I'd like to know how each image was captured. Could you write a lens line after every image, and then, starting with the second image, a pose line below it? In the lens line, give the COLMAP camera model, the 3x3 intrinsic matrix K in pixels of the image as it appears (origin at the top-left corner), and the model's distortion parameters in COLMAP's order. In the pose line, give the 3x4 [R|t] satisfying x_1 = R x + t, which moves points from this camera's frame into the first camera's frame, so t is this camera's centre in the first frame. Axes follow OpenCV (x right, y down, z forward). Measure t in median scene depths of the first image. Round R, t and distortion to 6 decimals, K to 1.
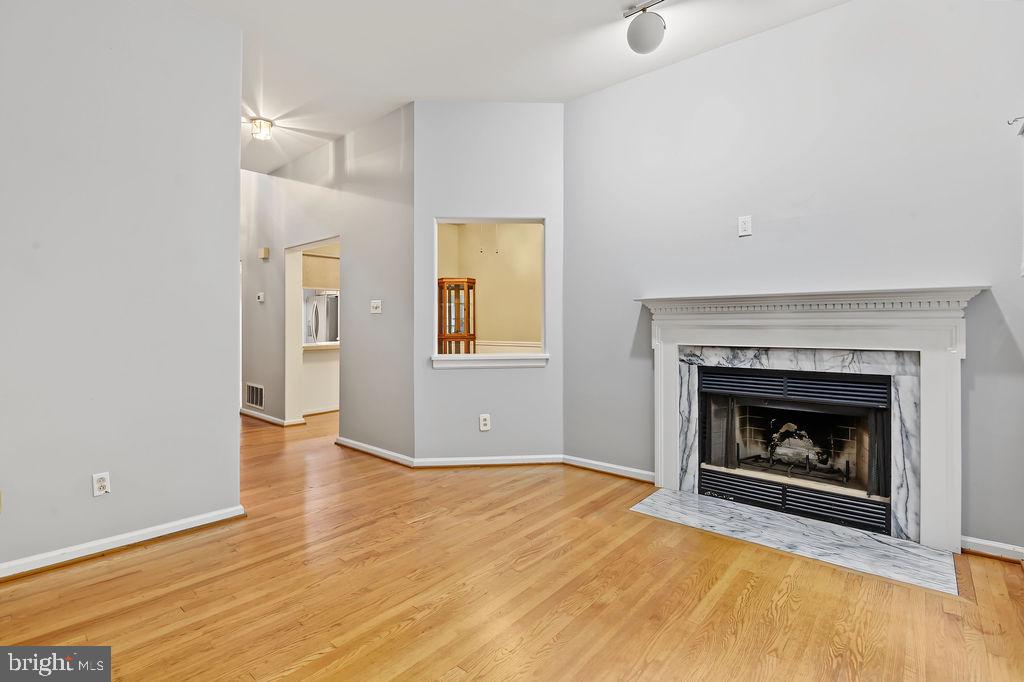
lens RADIAL K [[486.3, 0, 513.5], [0, 486.3, 335.7], [0, 0, 1]] dist [-0.011704, -0.004571]
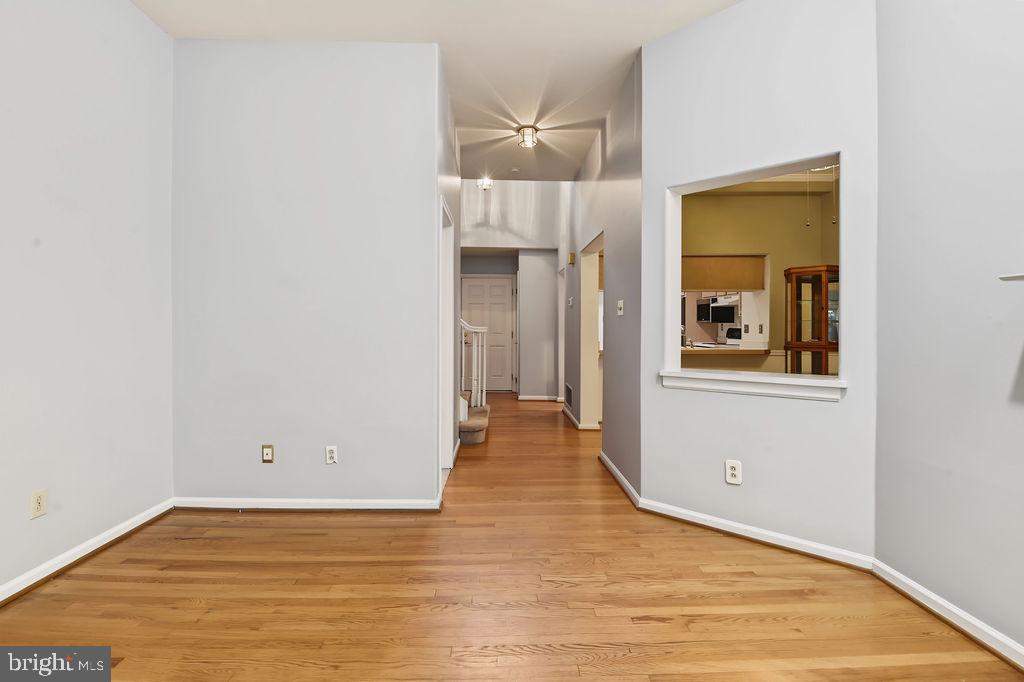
lens RADIAL K [[486.3, 0, 507.2], [0, 486.3, 336.7], [0, 0, 1]] dist [-0.011704, -0.004571]
pose [[0.666267, 0.018537, -0.745483, 0.274128], [-0.021378, 0.999755, 0.005753, -0.011750], [0.745407, 0.012104, 0.666500, 0.352167]]
